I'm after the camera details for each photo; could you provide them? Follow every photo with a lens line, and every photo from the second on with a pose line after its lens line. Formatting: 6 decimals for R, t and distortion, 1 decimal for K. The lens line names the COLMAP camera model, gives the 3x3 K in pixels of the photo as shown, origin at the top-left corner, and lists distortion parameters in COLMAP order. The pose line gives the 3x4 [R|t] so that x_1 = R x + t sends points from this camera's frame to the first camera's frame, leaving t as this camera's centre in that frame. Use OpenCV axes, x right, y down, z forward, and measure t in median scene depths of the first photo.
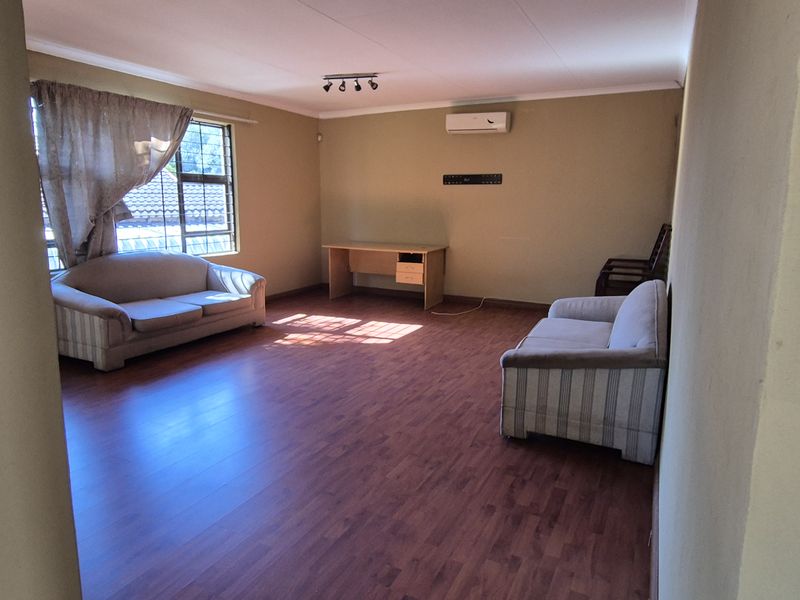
lens RADIAL K [[543.6, 0, 399.4], [0, 543.6, 300.6], [0, 0, 1]] dist [0.006135, -0.003124]
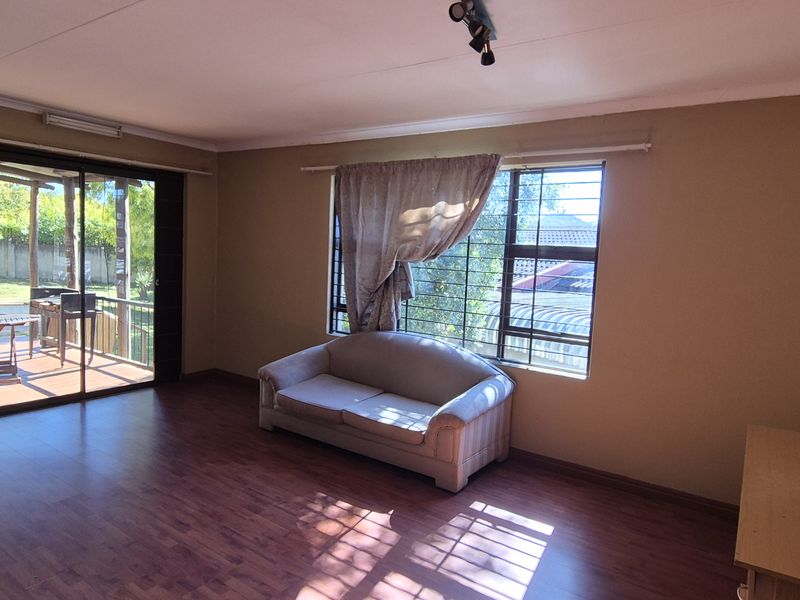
lens RADIAL K [[543.6, 0, 400.1], [0, 543.6, 297.2], [0, 0, 1]] dist [0.006135, -0.003124]
pose [[-0.161400, 0.077555, -0.983837, 0.362316], [-0.222994, 0.968259, 0.112909, -0.239135], [0.961366, 0.237613, -0.138982, 1.082331]]
